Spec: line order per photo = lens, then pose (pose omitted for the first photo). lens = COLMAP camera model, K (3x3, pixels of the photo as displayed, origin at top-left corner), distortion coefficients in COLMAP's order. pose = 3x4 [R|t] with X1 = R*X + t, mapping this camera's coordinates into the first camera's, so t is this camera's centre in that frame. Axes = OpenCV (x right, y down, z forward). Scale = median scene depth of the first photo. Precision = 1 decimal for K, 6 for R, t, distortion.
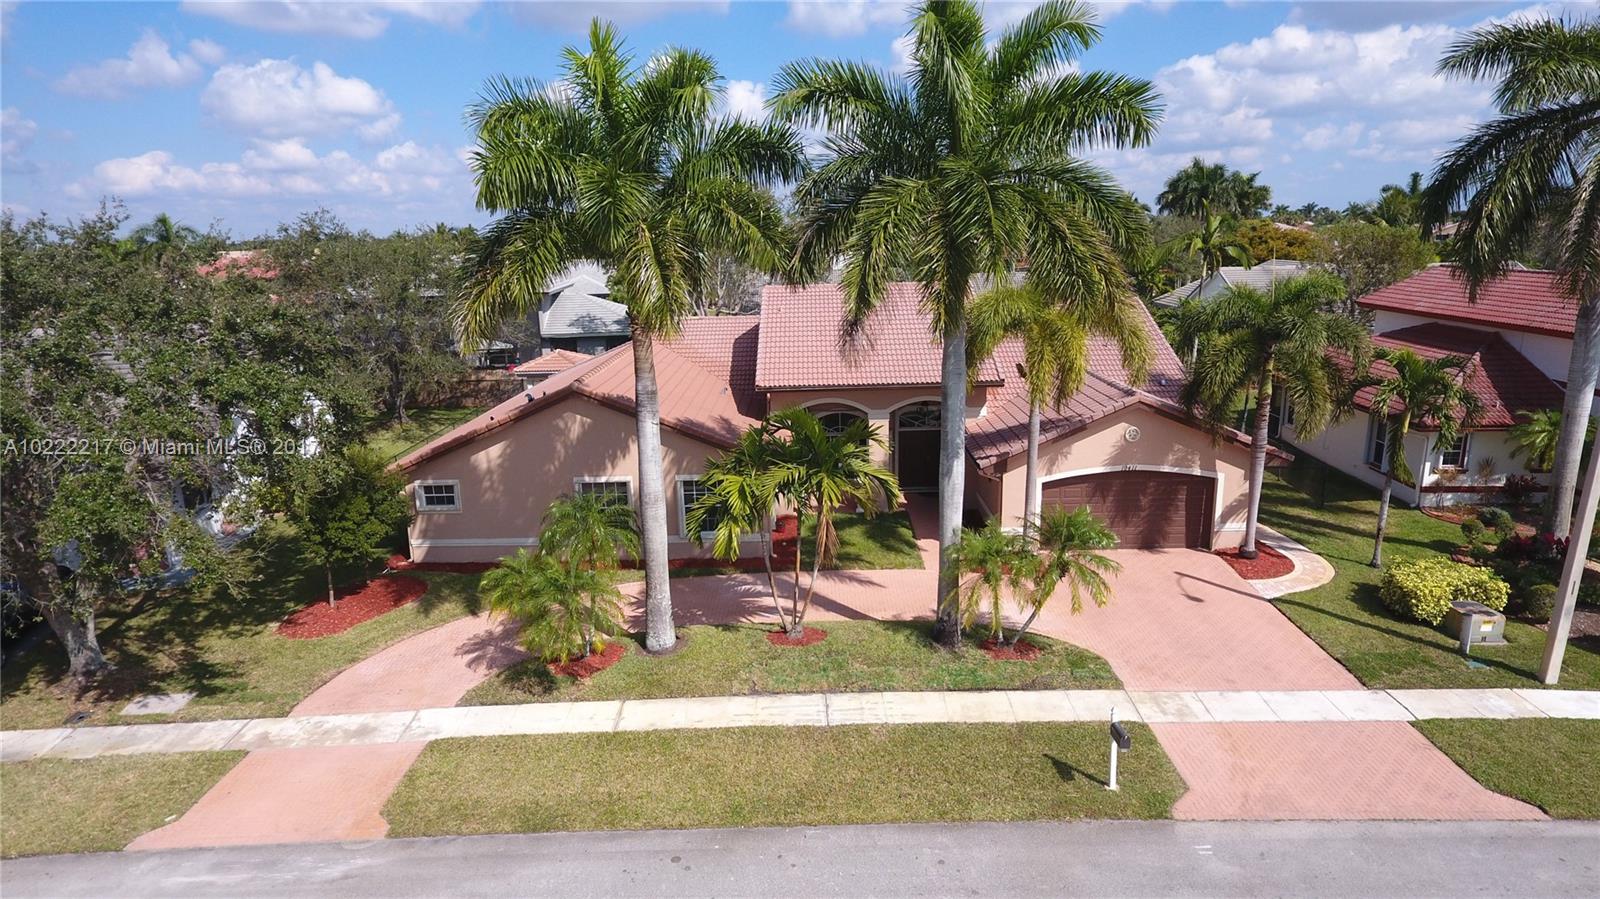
lens RADIAL K [[933.0, 0, 802.2], [0, 933.0, 459.0], [0, 0, 1]] dist [-0.002504, -0.000037]
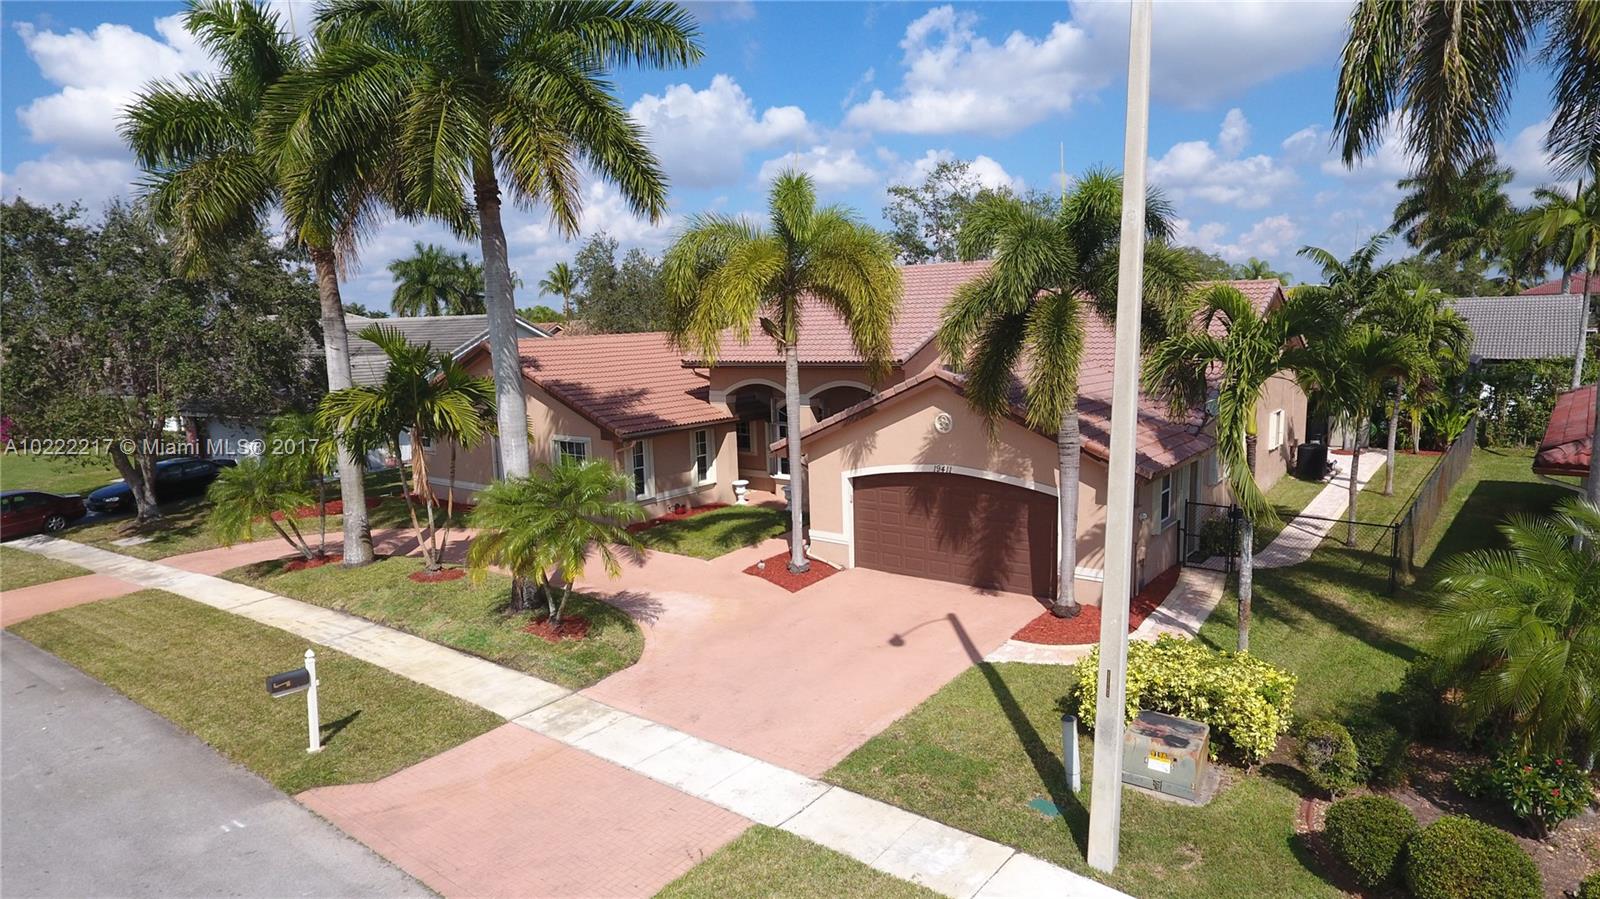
lens RADIAL K [[933.0, 0, 802.2], [0, 933.0, 459.0], [0, 0, 1]] dist [-0.002504, -0.000037]
pose [[0.806459, 0.091062, -0.584236, 0.705857], [-0.128913, 0.991379, -0.023425, 0.034115], [0.577066, 0.094206, 0.811246, 0.336861]]
